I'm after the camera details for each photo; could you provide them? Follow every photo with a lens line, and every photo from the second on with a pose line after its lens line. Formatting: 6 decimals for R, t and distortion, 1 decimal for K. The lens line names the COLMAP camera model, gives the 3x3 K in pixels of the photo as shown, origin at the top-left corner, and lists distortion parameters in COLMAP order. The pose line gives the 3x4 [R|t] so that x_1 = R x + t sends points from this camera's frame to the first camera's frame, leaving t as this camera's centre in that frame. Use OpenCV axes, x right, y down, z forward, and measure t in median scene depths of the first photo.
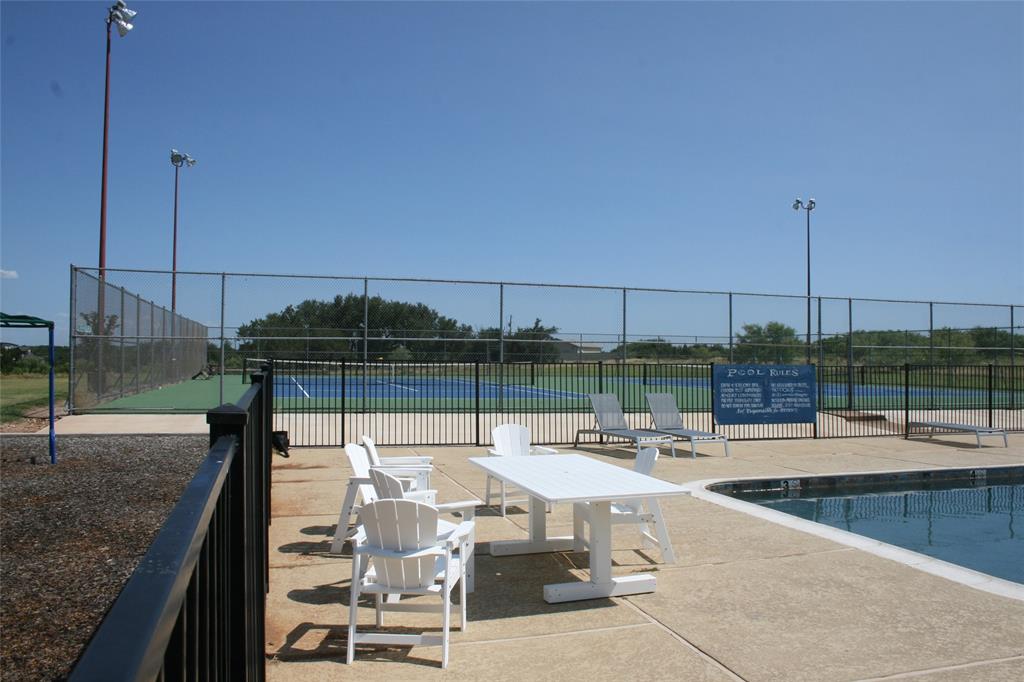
lens RADIAL K [[858.2, 0, 512.0], [0, 858.2, 341.0], [0, 0, 1]] dist [-0.156854, 0.112010]
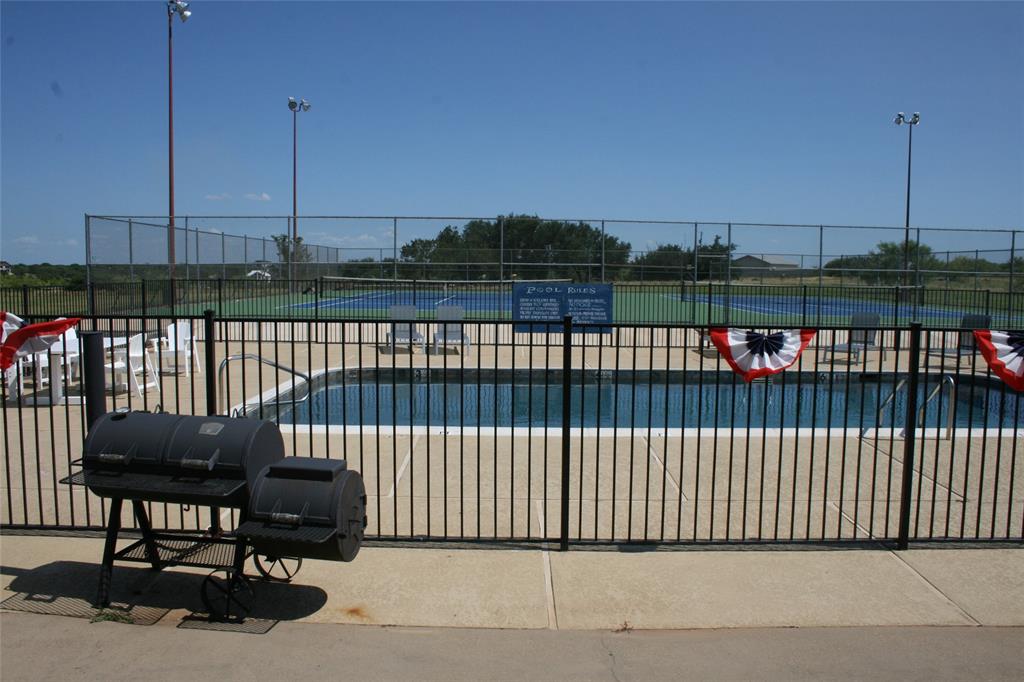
lens RADIAL K [[858.2, 0, 512.0], [0, 858.2, 341.0], [0, 0, 1]] dist [-0.156854, 0.112010]
pose [[0.960656, 0.023415, -0.276751, 0.227456], [0.004024, 0.995162, 0.098167, -0.004177], [0.277711, -0.095418, 0.955914, -0.072977]]
